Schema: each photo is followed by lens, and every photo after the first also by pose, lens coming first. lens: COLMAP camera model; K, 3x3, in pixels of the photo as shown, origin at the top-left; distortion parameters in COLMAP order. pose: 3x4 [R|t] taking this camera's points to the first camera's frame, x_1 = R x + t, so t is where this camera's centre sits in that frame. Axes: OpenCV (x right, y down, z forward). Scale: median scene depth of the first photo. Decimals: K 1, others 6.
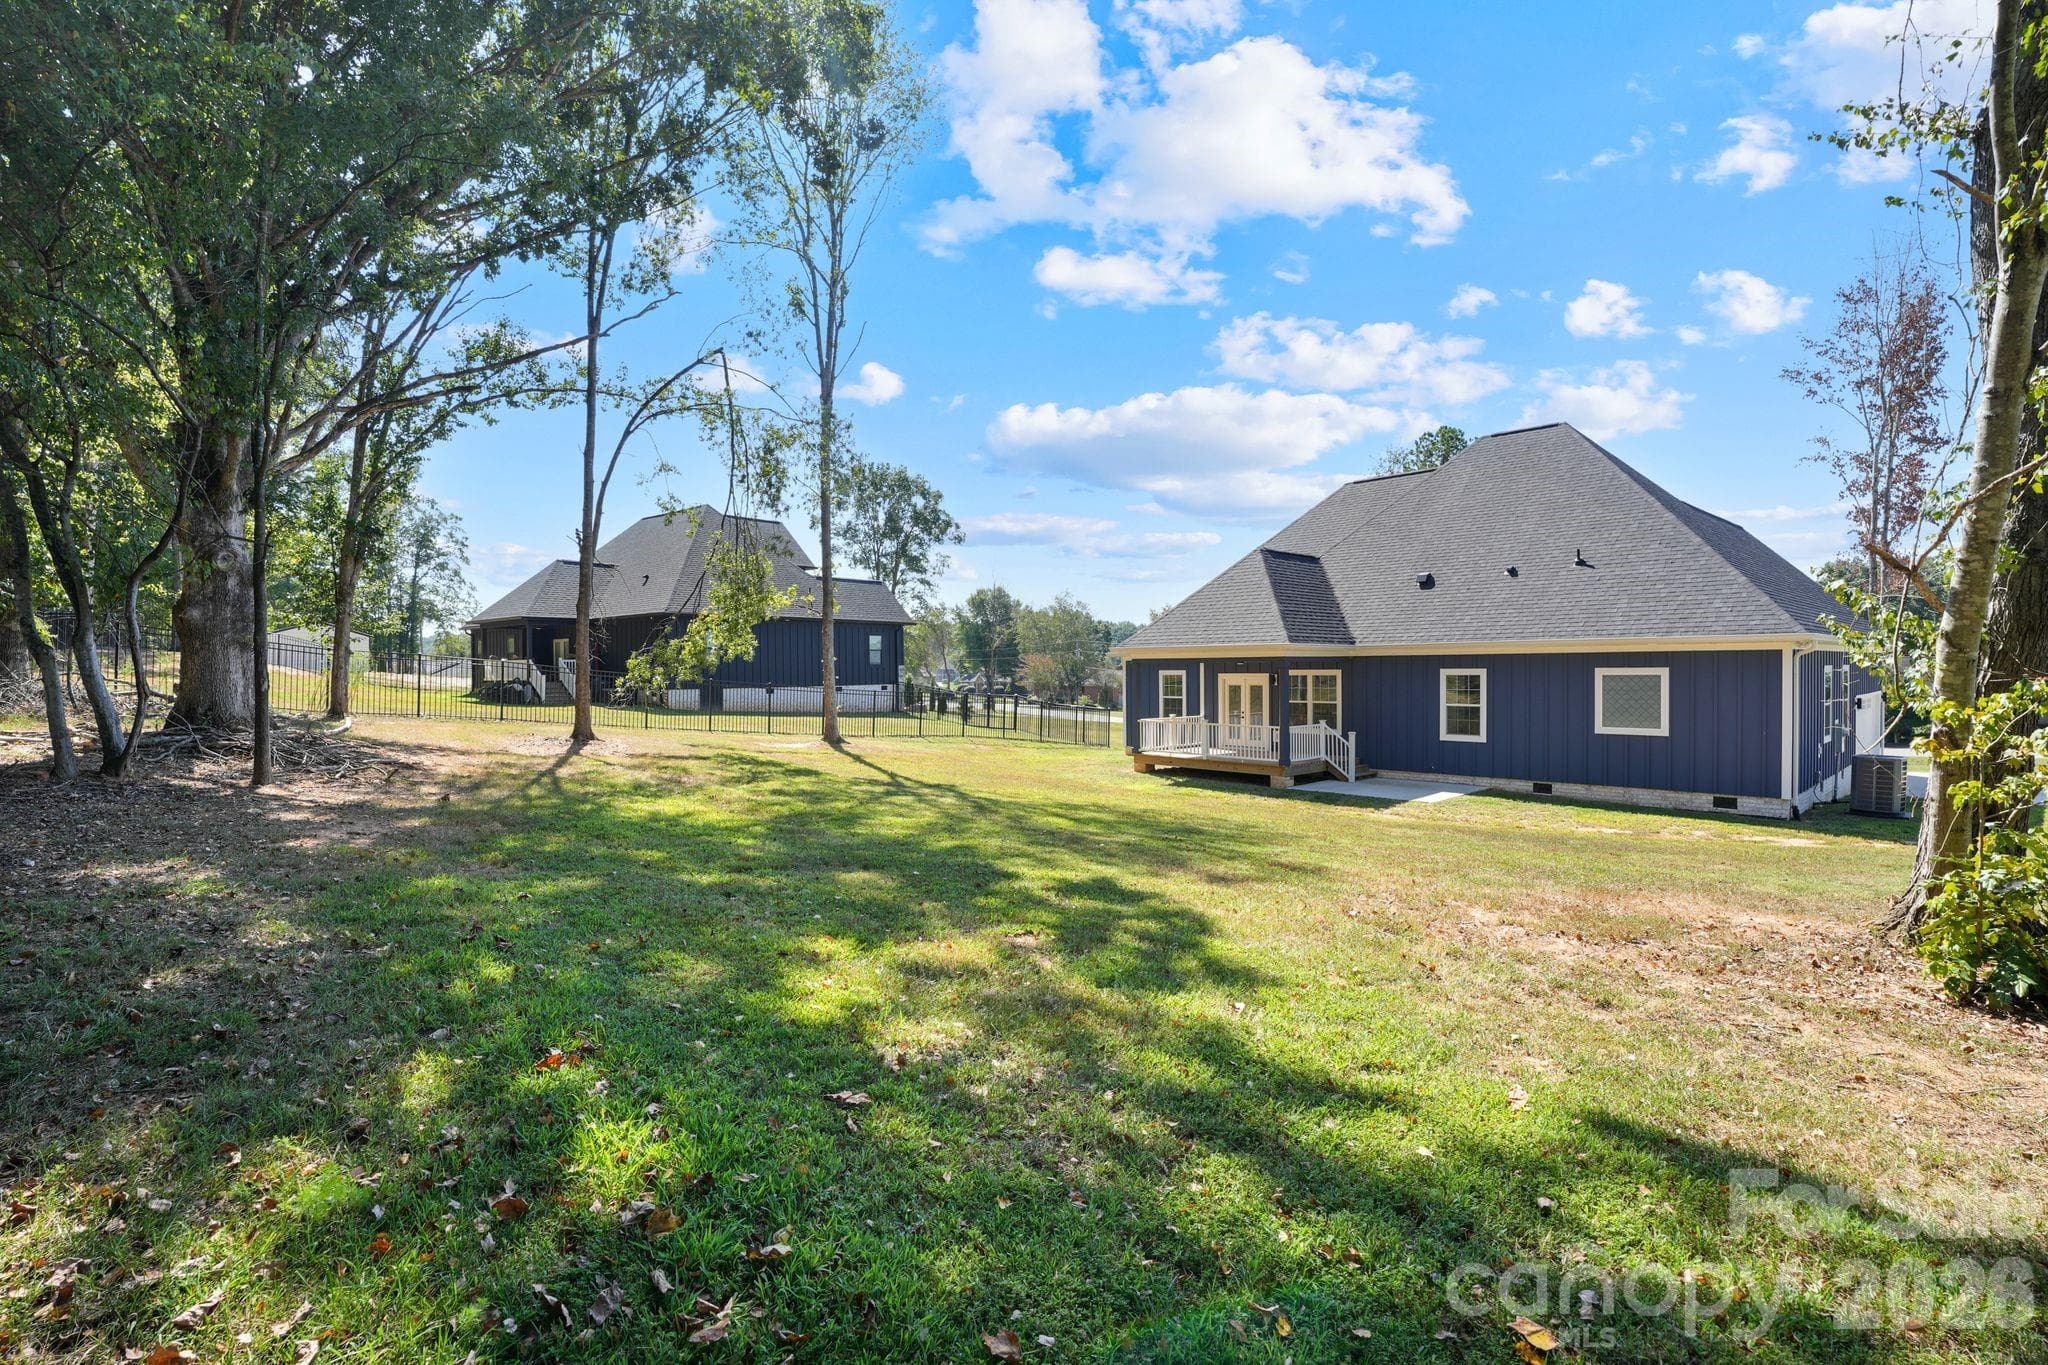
lens RADIAL K [[943.8, 0, 1030.2], [0, 943.8, 689.6], [0, 0, 1]] dist [-0.033979, 0.000318]
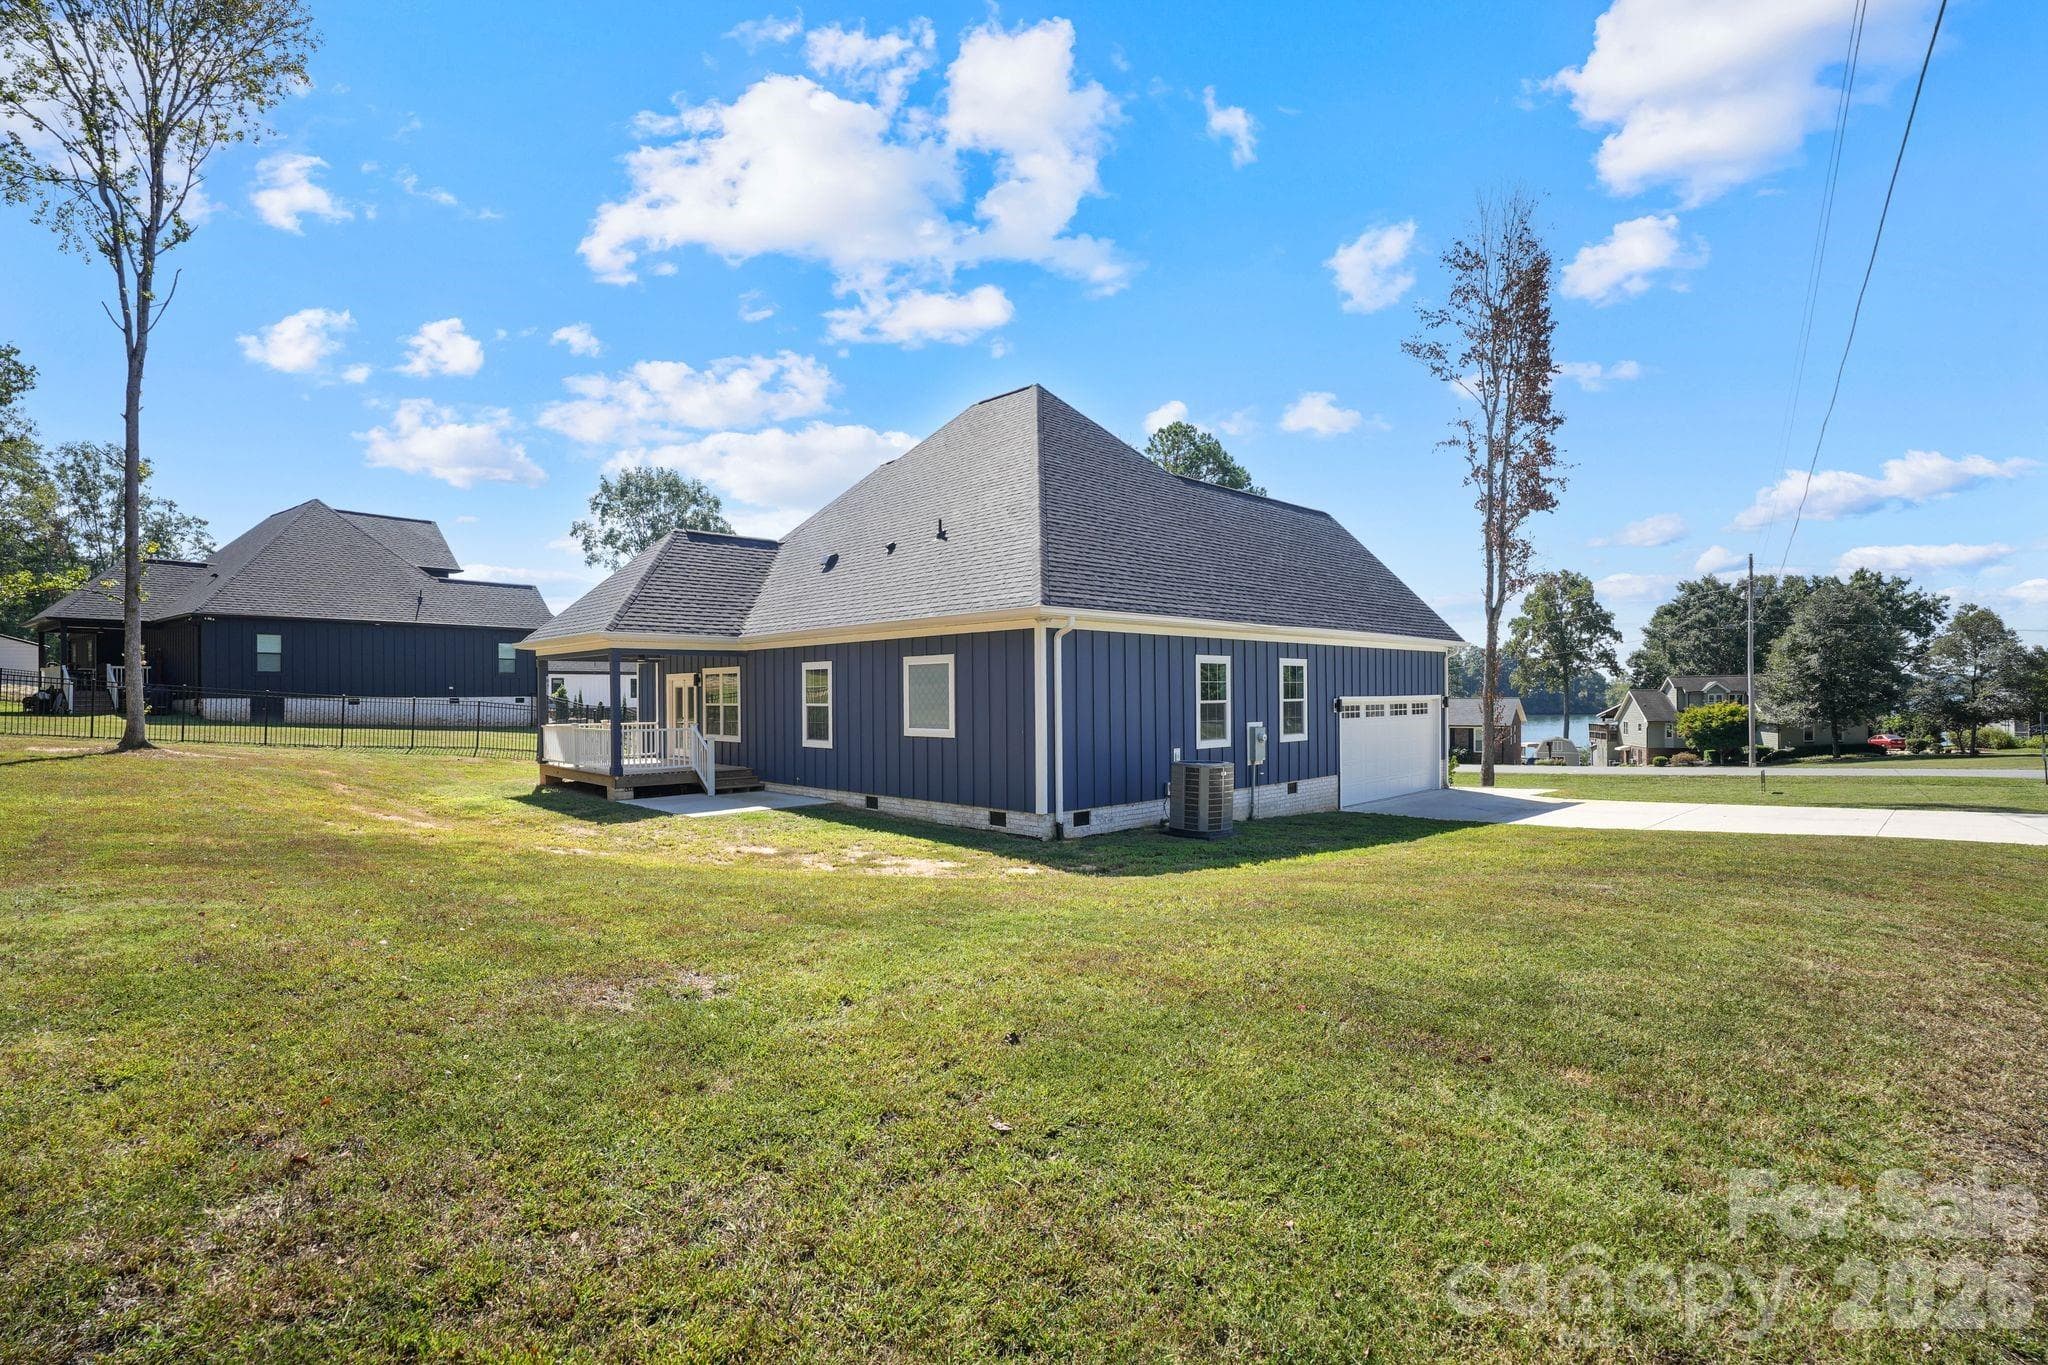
lens RADIAL K [[978.1, 0, 1021.4], [0, 978.1, 680.5], [0, 0, 1]] dist [-0.038671, 0.000210]
pose [[0.999234, 0.002889, 0.039018, 0.593032], [-0.001442, 0.999312, -0.037072, 0.026131], [-0.039098, 0.036987, 0.998551, 0.111946]]
